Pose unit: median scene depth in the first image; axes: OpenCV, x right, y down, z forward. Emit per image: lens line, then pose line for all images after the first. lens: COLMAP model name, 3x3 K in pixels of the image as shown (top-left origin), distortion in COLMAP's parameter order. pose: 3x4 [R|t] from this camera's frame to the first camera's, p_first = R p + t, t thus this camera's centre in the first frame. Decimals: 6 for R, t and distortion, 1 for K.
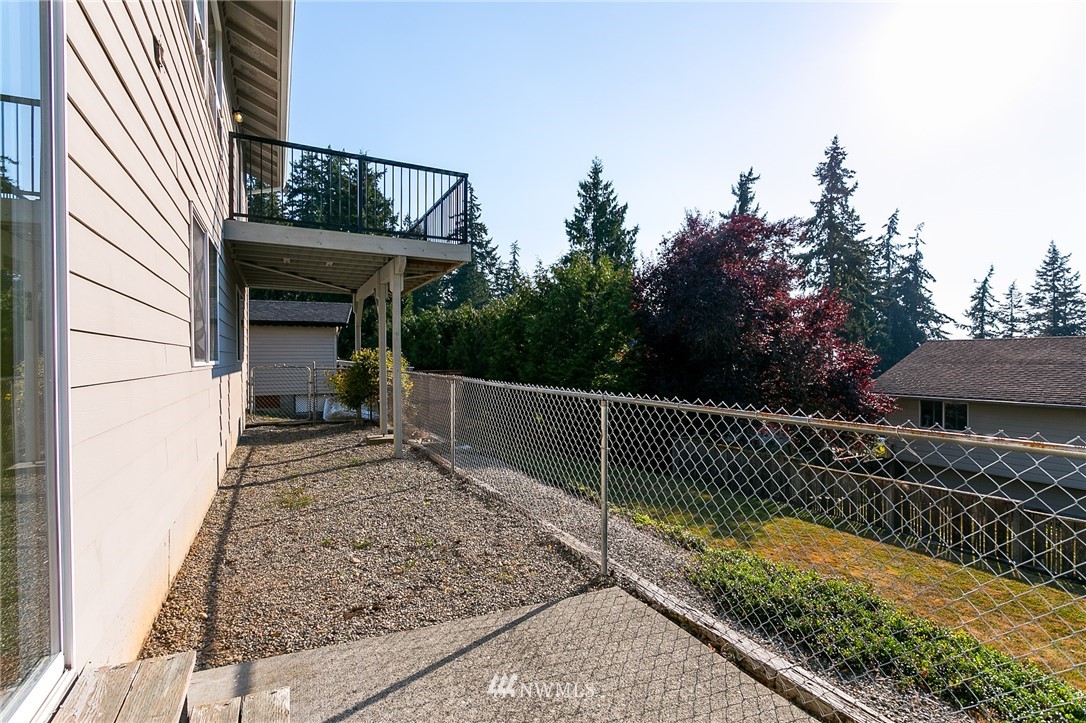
lens RADIAL K [[513.8, 0, 543.0], [0, 513.8, 361.5], [0, 0, 1]] dist [0.001501, 0.000370]
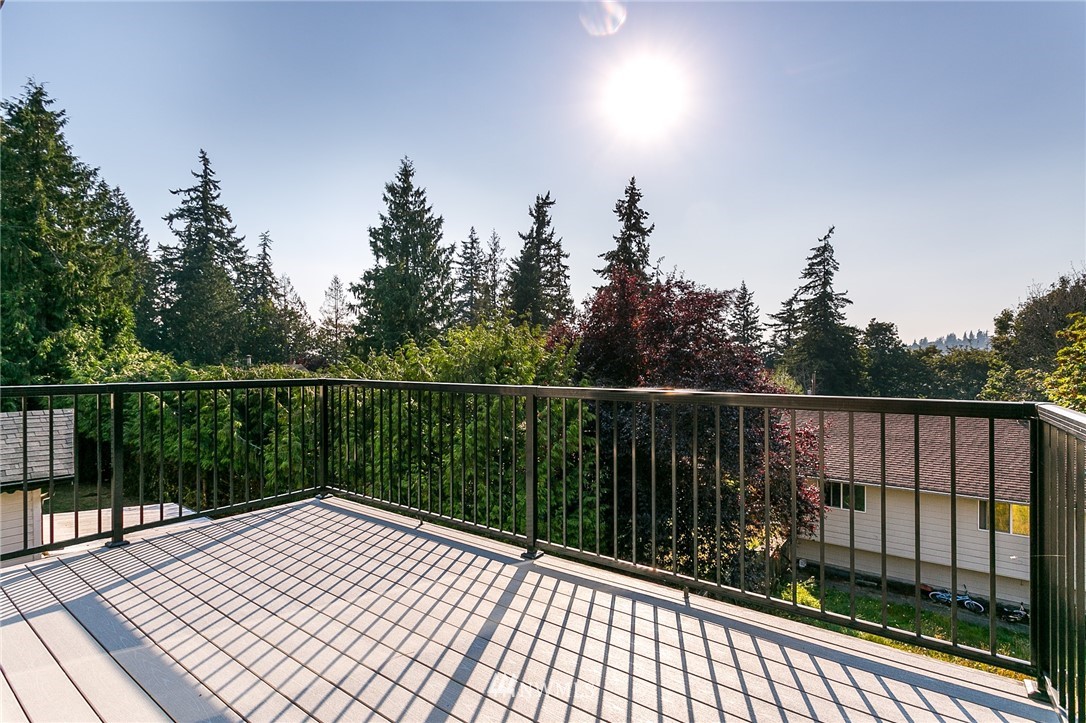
lens RADIAL K [[513.8, 0, 543.0], [0, 513.8, 361.5], [0, 0, 1]] dist [0.001501, 0.000370]
pose [[0.890417, -0.001989, 0.455141, -0.076846], [0.000561, 0.999994, 0.003271, -0.062339], [-0.455145, -0.002657, 0.890414, 0.141479]]
